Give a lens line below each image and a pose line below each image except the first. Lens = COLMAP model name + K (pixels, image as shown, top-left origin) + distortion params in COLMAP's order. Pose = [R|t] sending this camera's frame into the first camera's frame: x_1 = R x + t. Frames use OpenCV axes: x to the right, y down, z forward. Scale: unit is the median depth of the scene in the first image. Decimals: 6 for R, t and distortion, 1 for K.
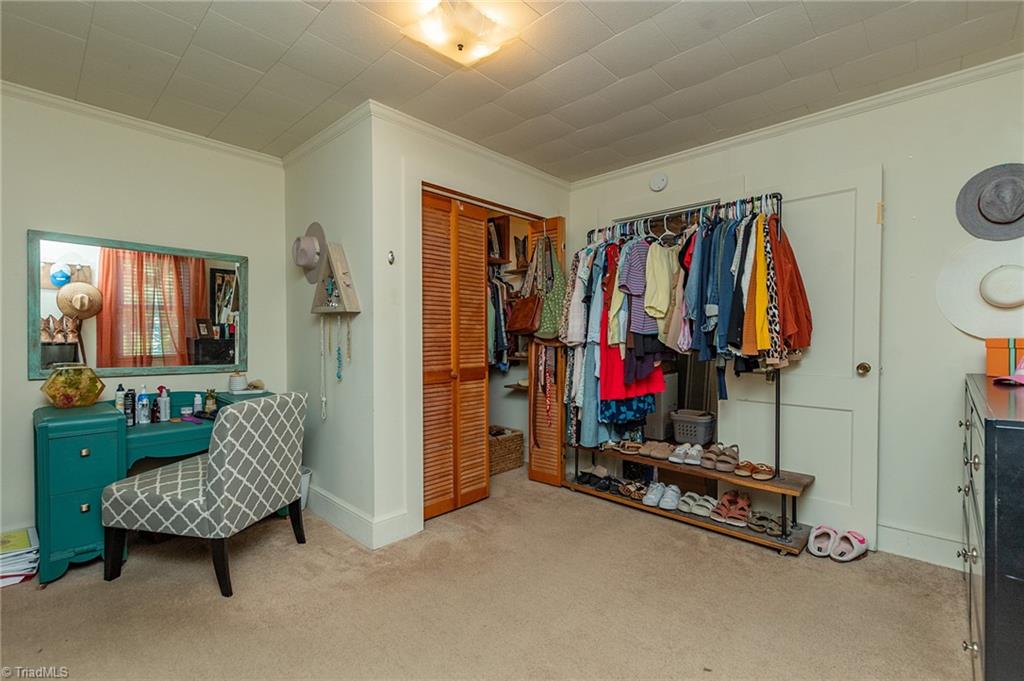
lens RADIAL K [[458.3, 0, 511.6], [0, 458.3, 344.3], [0, 0, 1]] dist [-0.000835, -0.000336]
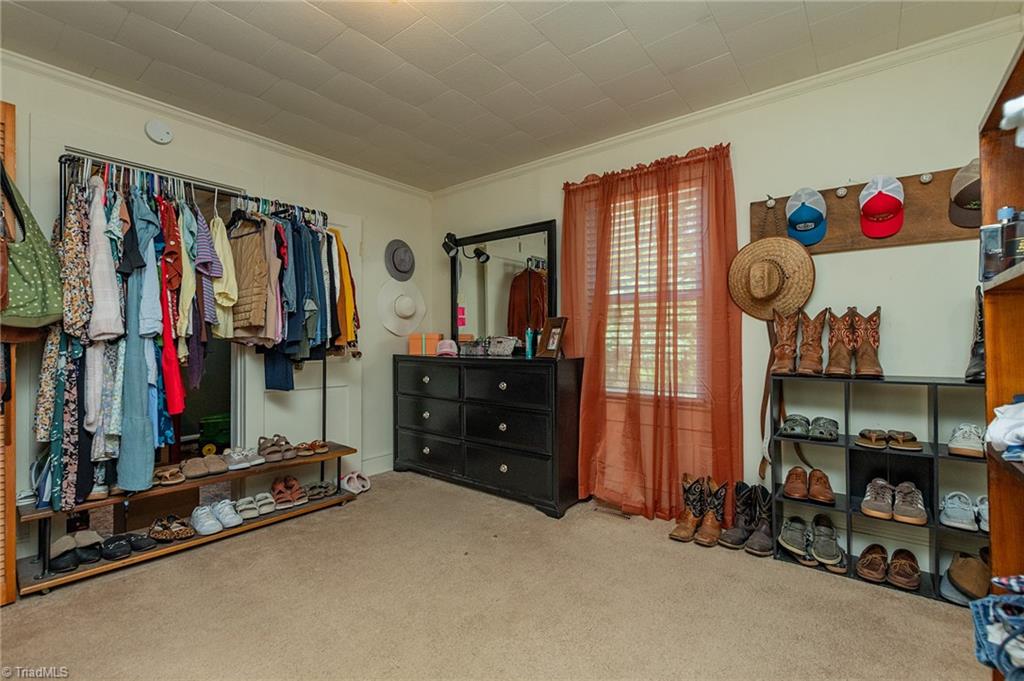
lens RADIAL K [[458.3, 0, 511.6], [0, 458.3, 344.3], [0, 0, 1]] dist [-0.000835, -0.000336]
pose [[-0.106438, -0.003093, 0.994315, -0.604610], [0.021532, 0.999754, 0.005414, 0.018911], [-0.994086, 0.021986, -0.106345, 0.570031]]
